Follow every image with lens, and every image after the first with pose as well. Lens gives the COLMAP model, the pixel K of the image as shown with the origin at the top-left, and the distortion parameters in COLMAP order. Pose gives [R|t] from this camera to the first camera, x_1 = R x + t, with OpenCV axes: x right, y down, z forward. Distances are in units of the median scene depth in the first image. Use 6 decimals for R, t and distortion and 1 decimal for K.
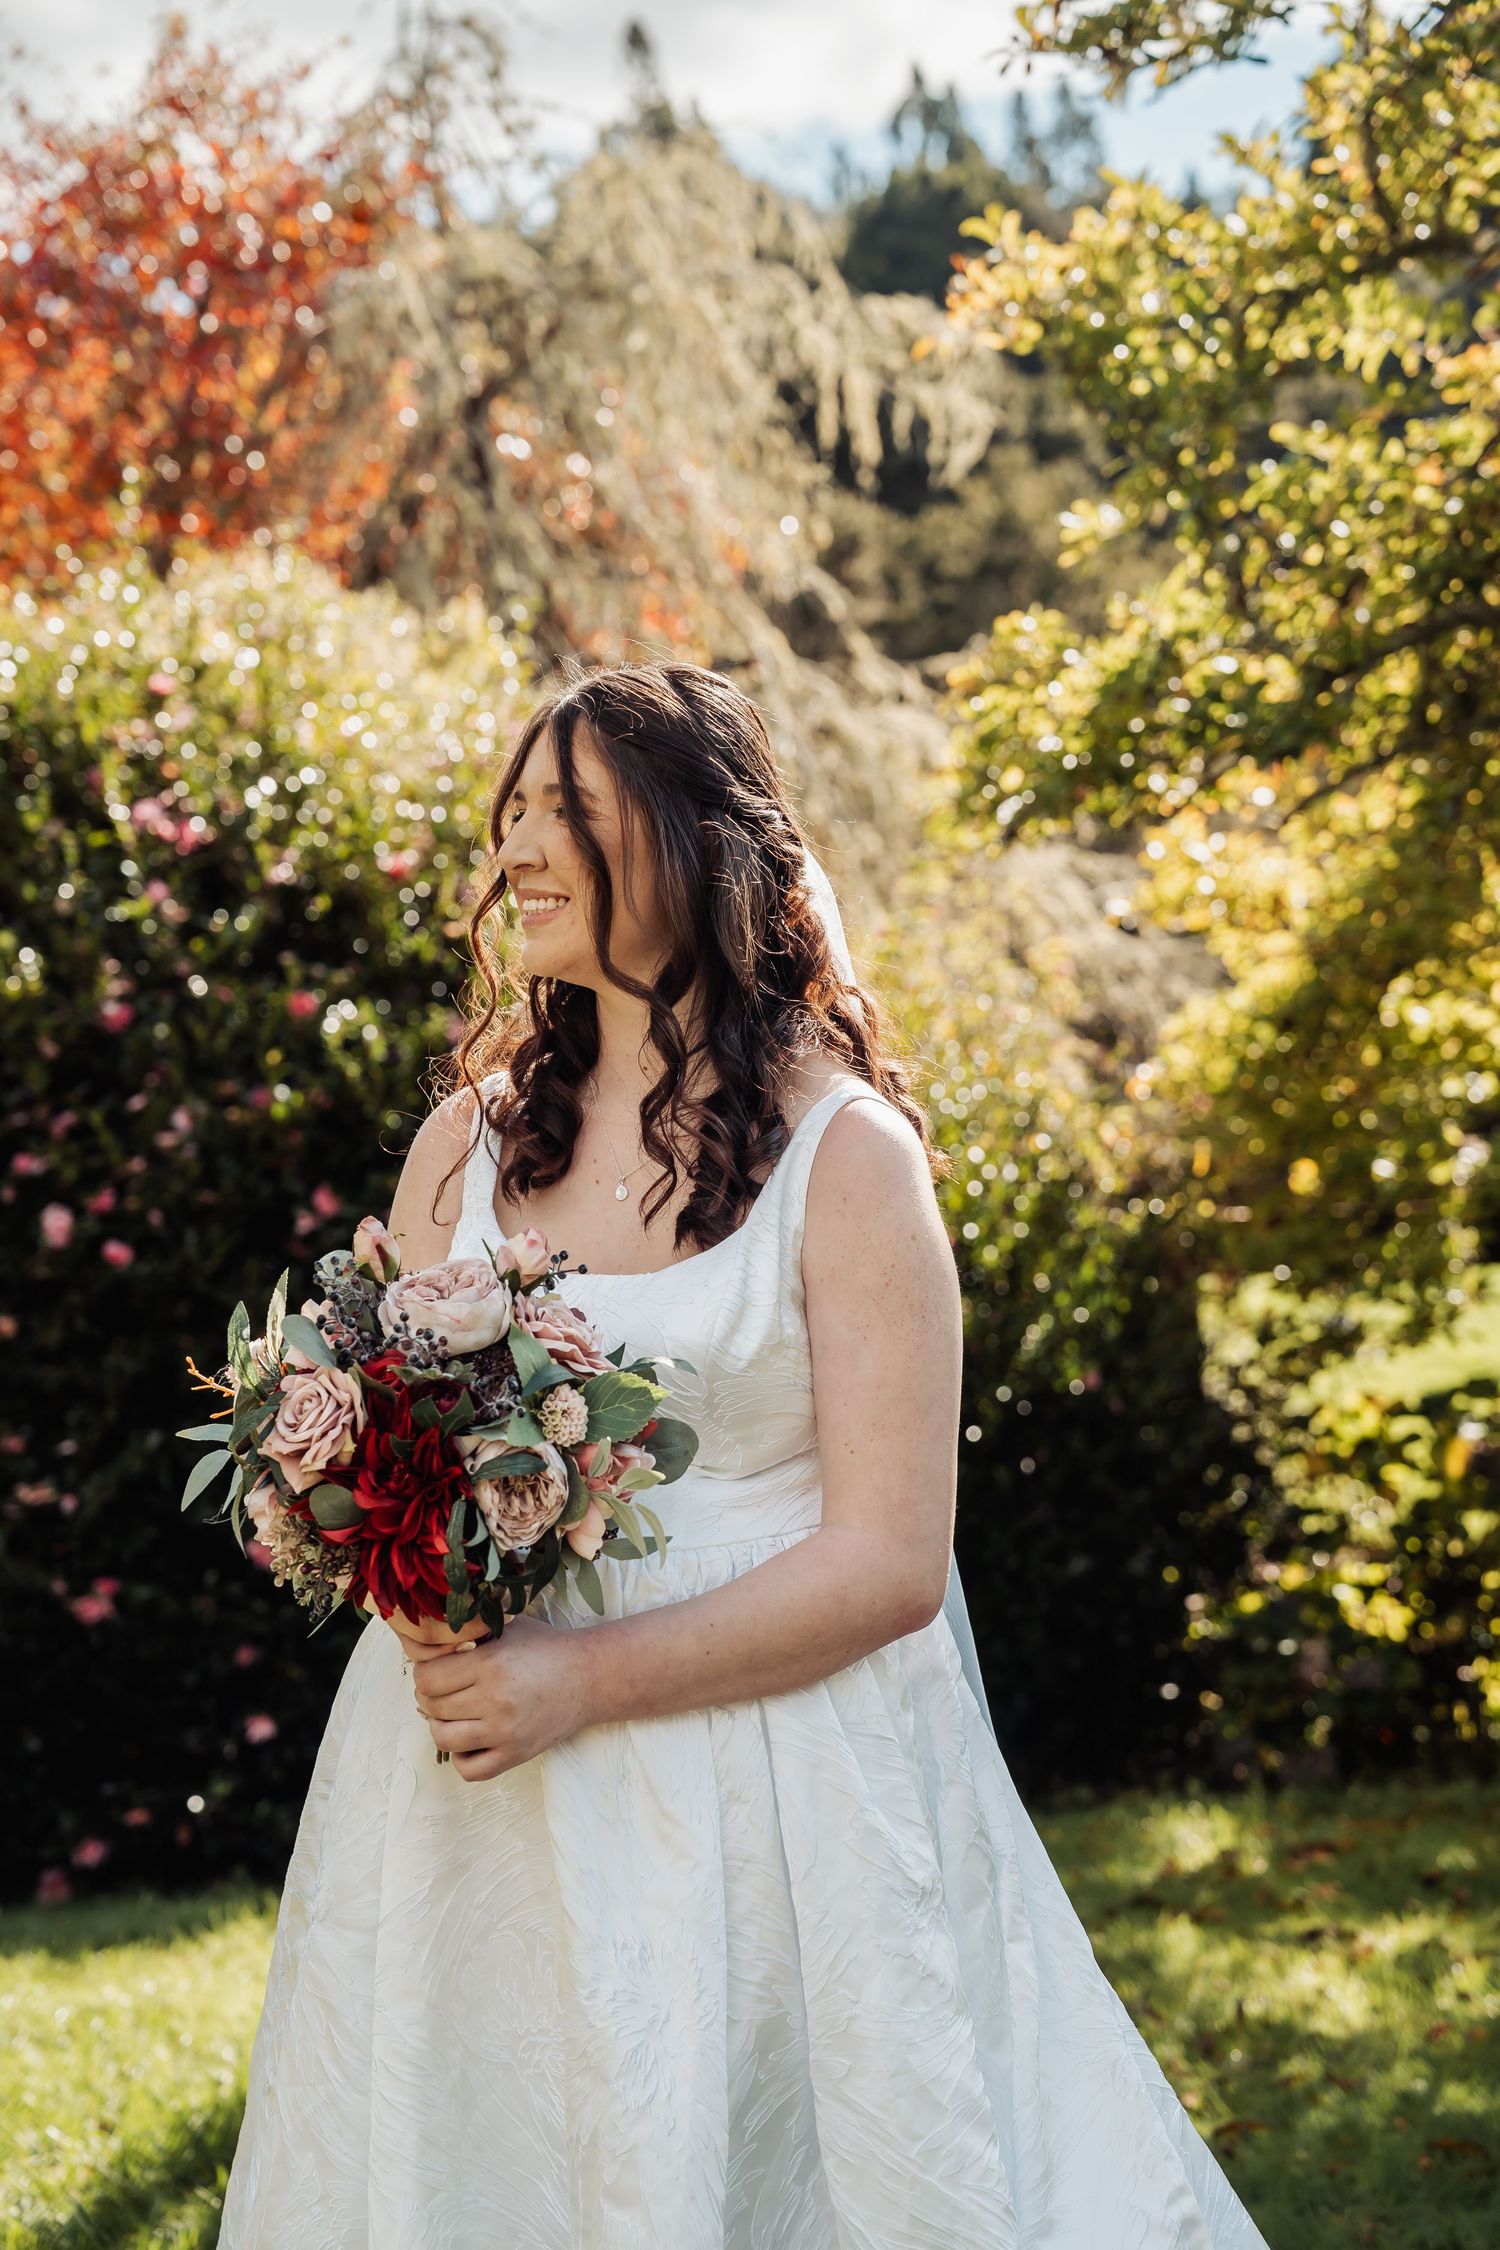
lens RADIAL K [[4365.1, 0, 757.5], [0, 4365.1, 1168.2], [0, 0, 1]] dist [0.335023, 0.204173]
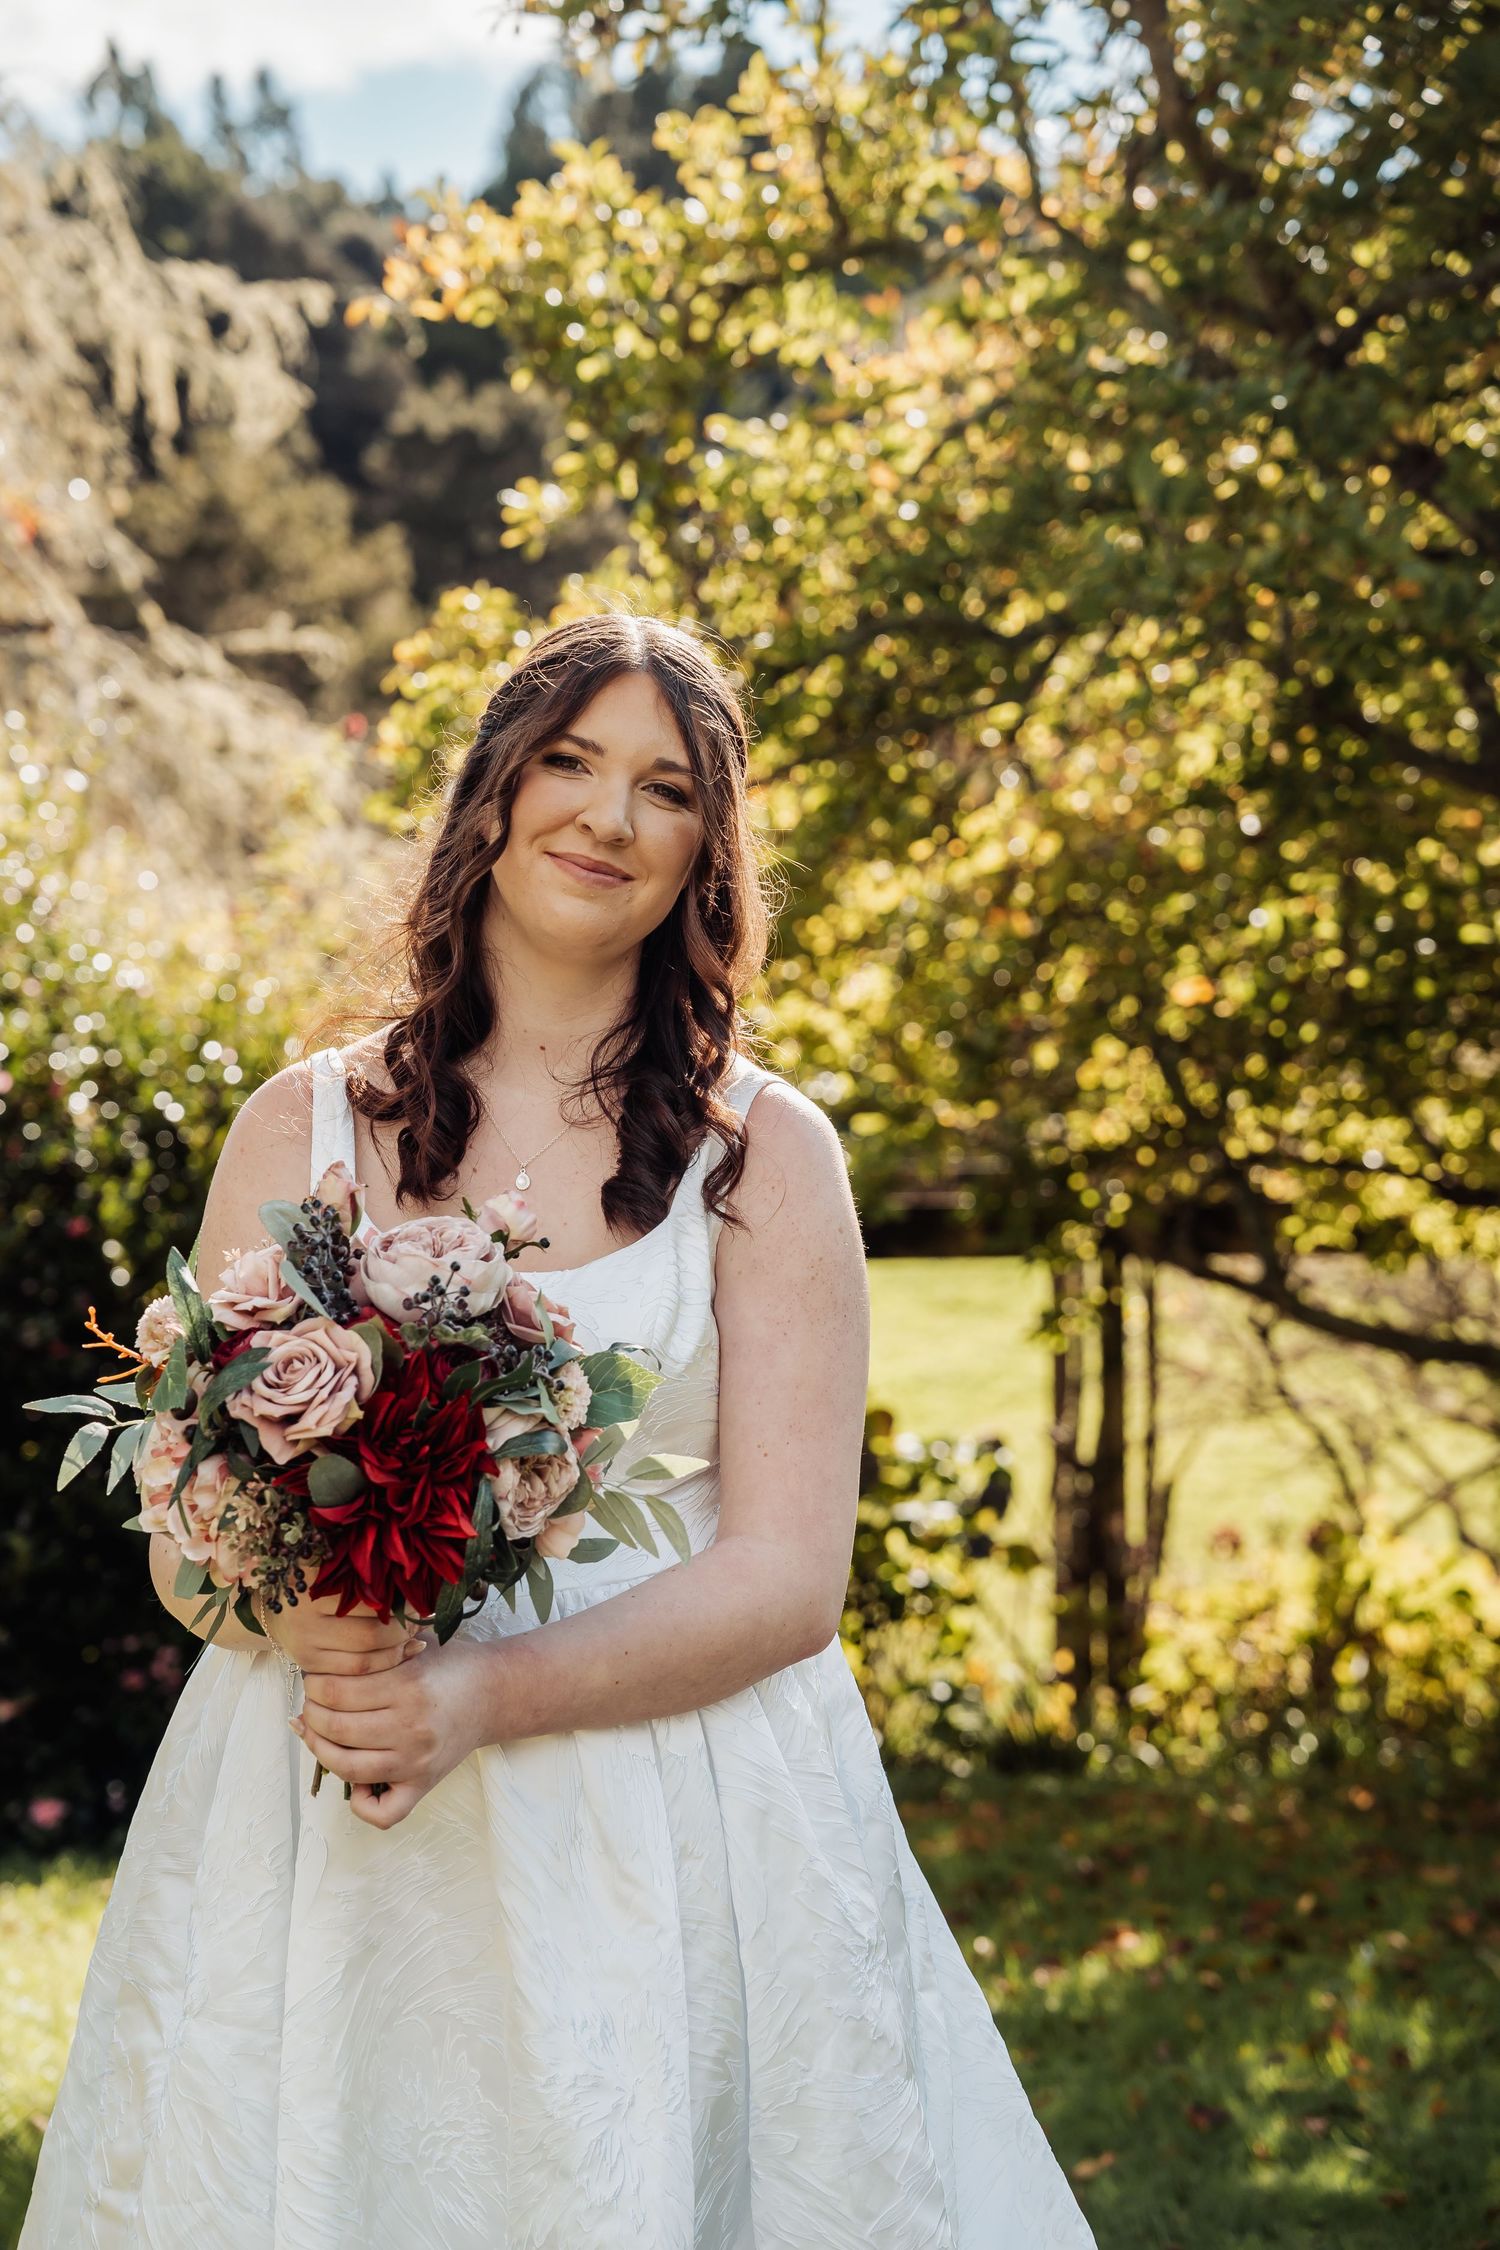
lens RADIAL K [[4318.9, 0, 750.0], [0, 4318.9, 1125.0], [0, 0, 1]] dist [0.369949, 0.042274]
pose [[0.981086, 0.027514, 0.191605, -0.052259], [-0.026067, 0.999610, -0.010068, 0.000716], [-0.191807, 0.004883, 0.981421, 0.032735]]
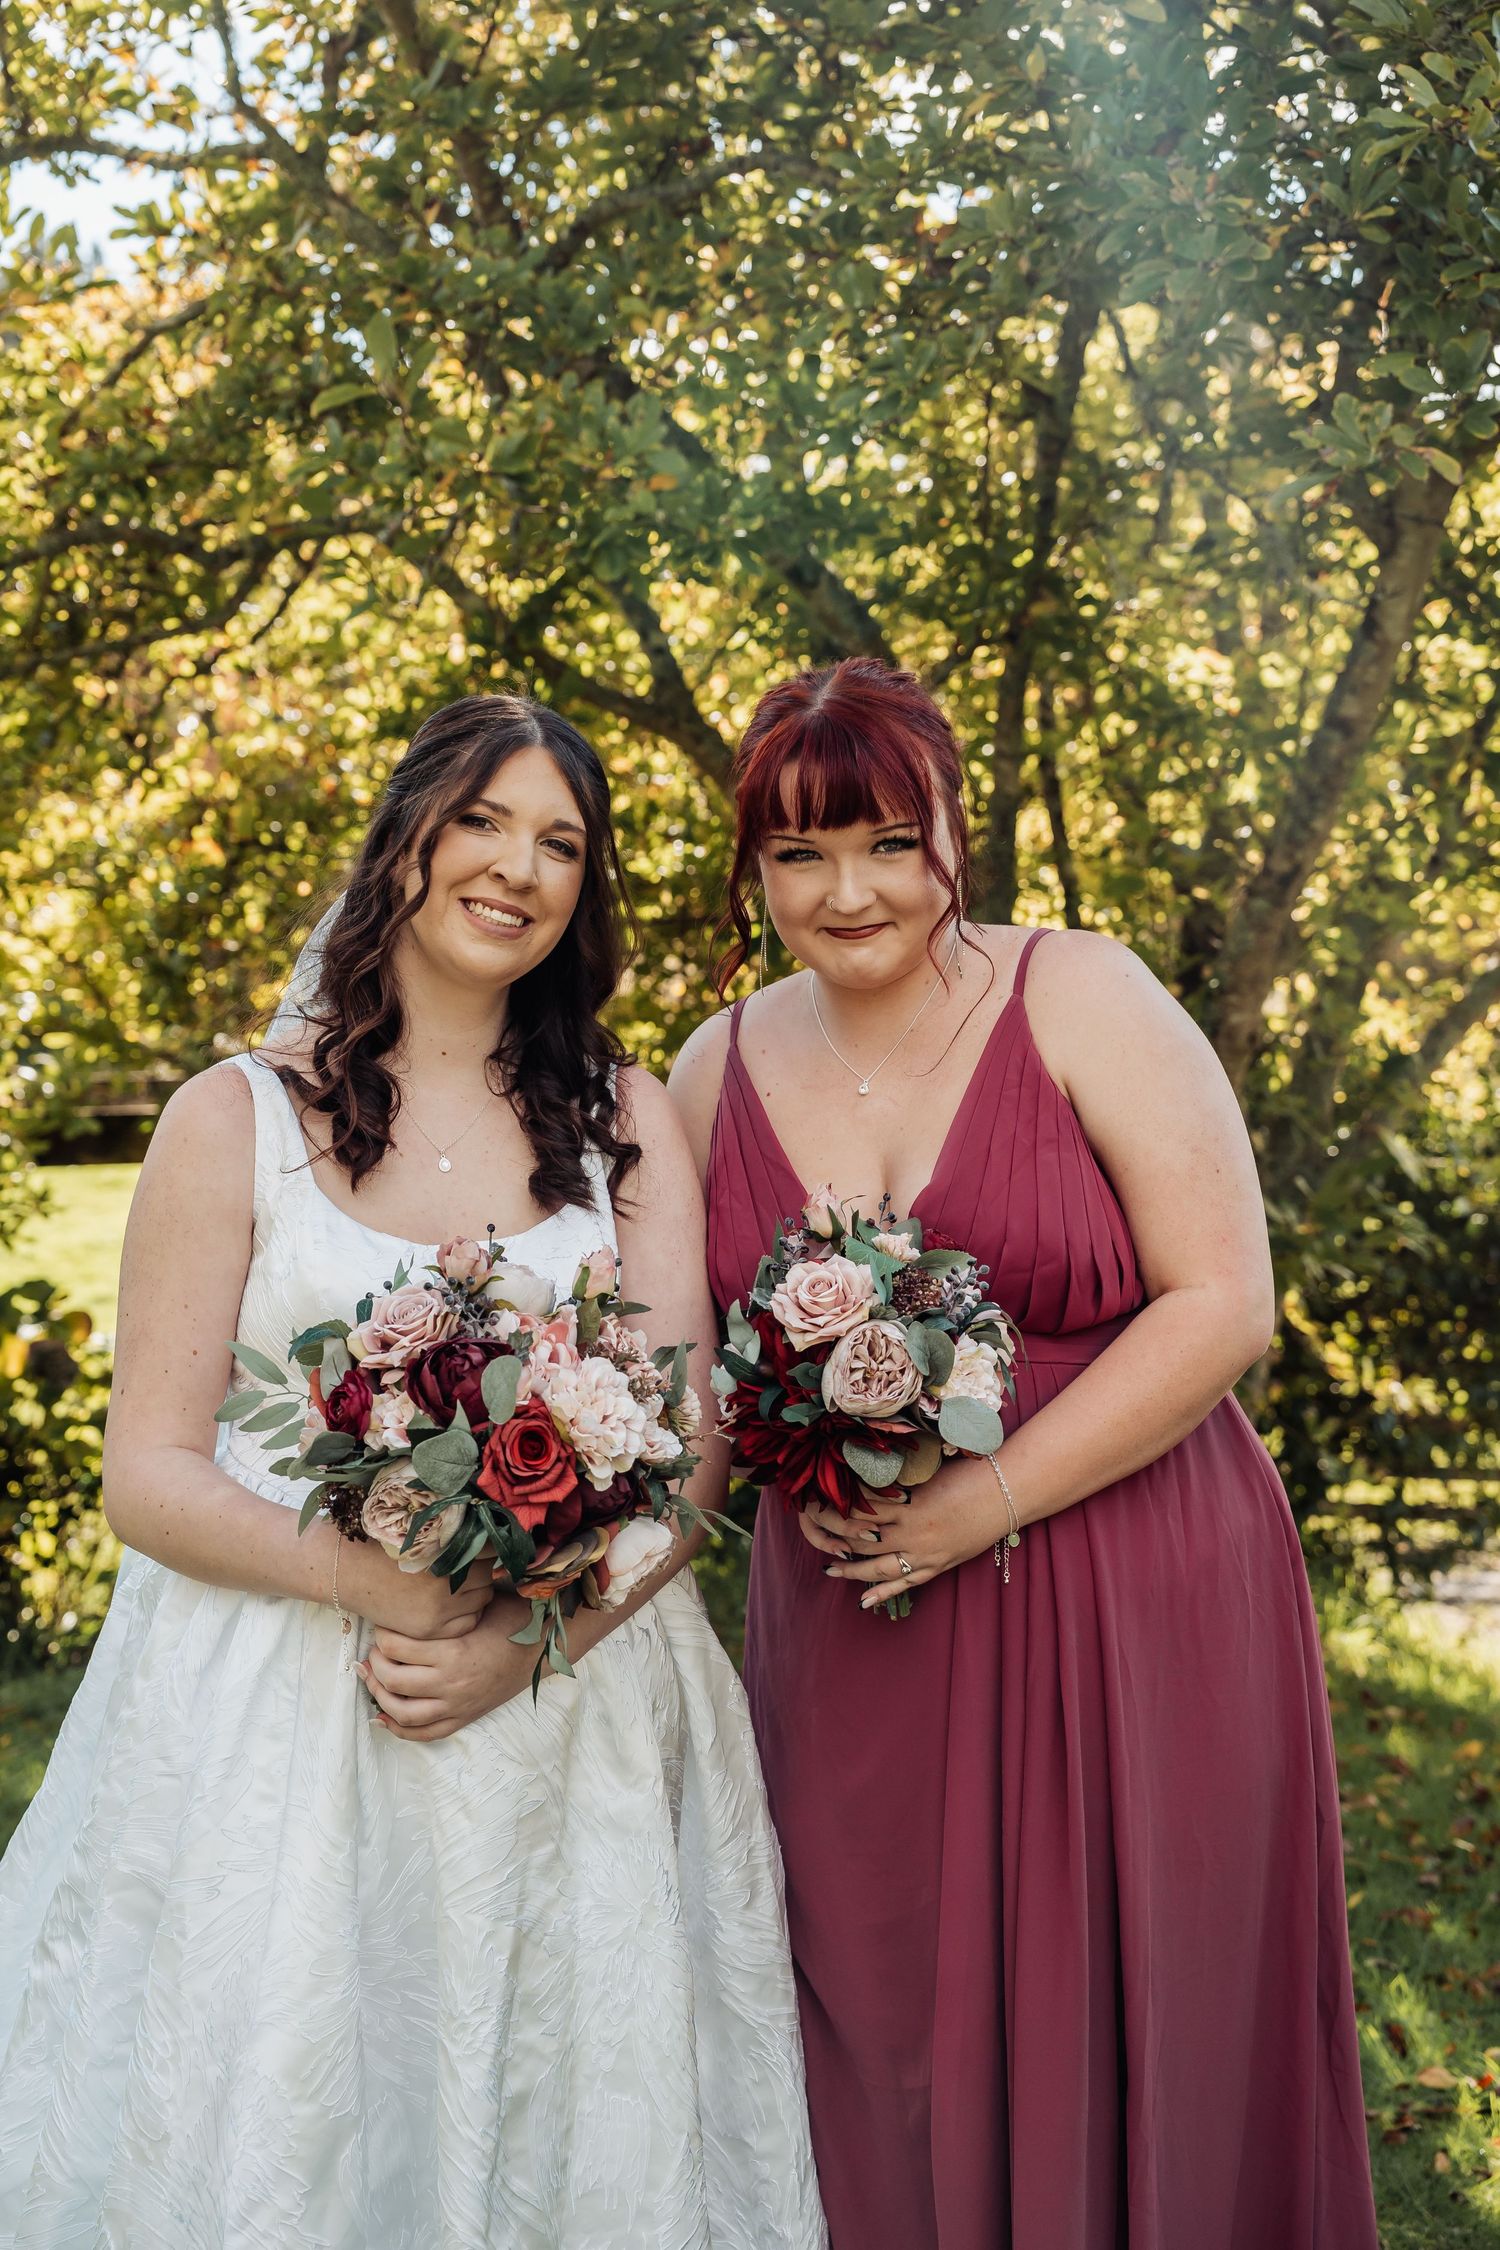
lens RADIAL K [[3150.6, 0, 750.0], [0, 3150.6, 1125.0], [0, 0, 1]] dist [0.140465, 0.066128]
pose [[0.903843, 0.013839, 0.427640, -0.010083], [-0.021093, 0.999703, 0.012228, -0.003467], [-0.427344, -0.020072, 0.903866, 0.251449]]
